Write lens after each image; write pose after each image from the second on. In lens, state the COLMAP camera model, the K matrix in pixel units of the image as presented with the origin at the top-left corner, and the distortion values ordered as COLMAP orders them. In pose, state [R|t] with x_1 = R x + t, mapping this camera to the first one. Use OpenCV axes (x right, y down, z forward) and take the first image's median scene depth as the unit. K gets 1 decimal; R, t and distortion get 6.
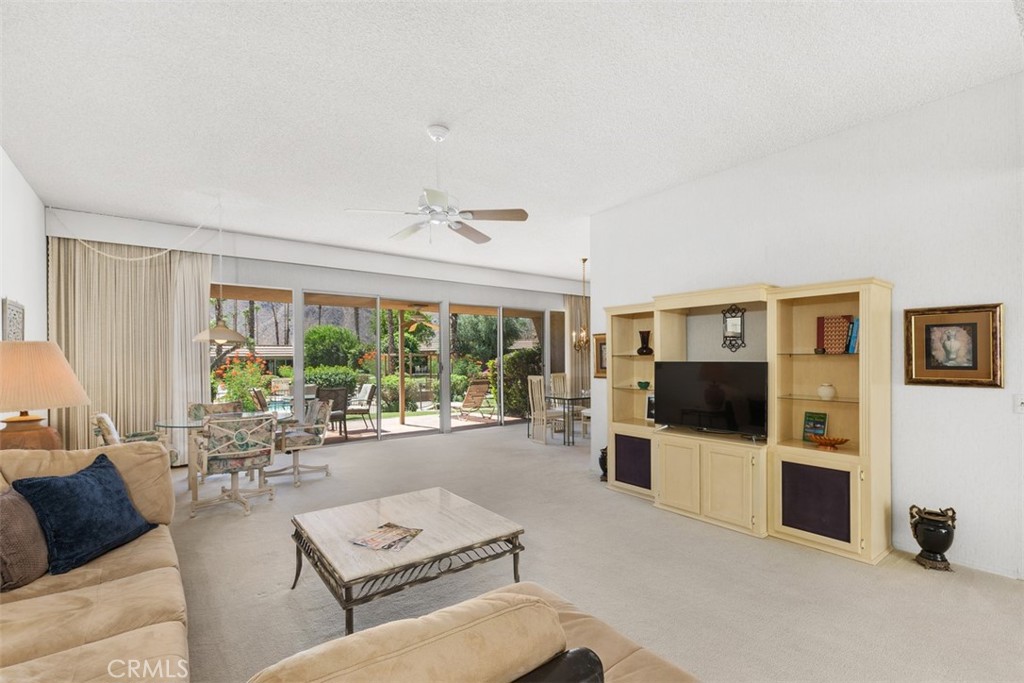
lens RADIAL K [[465.2, 0, 517.9], [0, 465.2, 357.4], [0, 0, 1]] dist [0.001052, -0.000297]
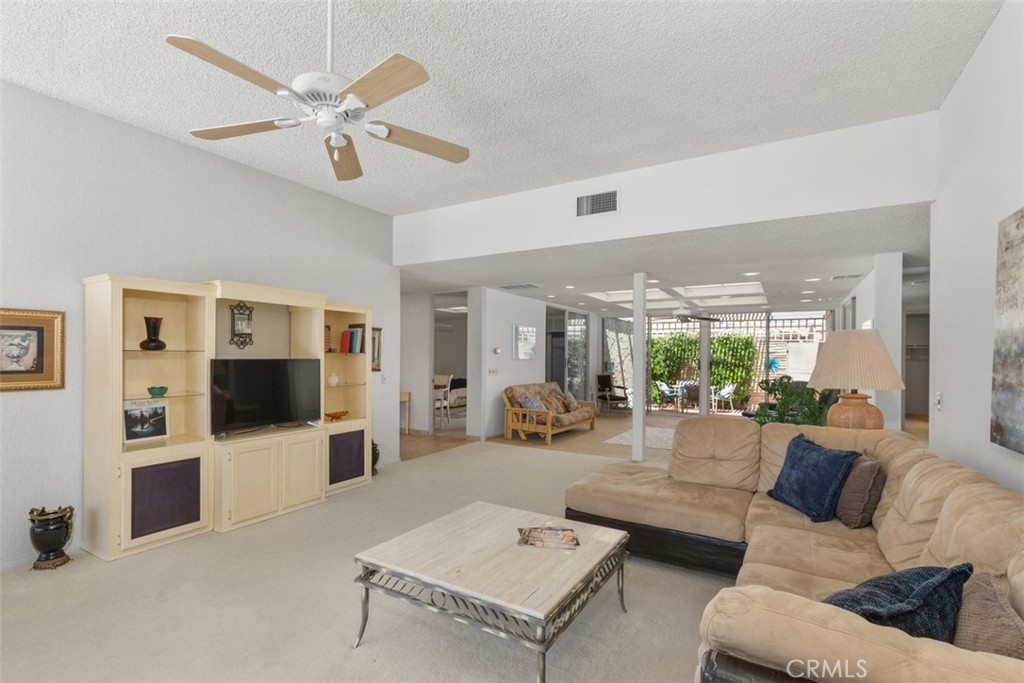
lens RADIAL K [[465.2, 0, 506.6], [0, 465.2, 350.3], [0, 0, 1]] dist [0.001052, -0.000297]
pose [[-0.350104, 0.011217, 0.936644, -0.671696], [-0.008311, 0.999852, -0.015080, 0.001278], [-0.936674, -0.013064, -0.349959, 0.813565]]
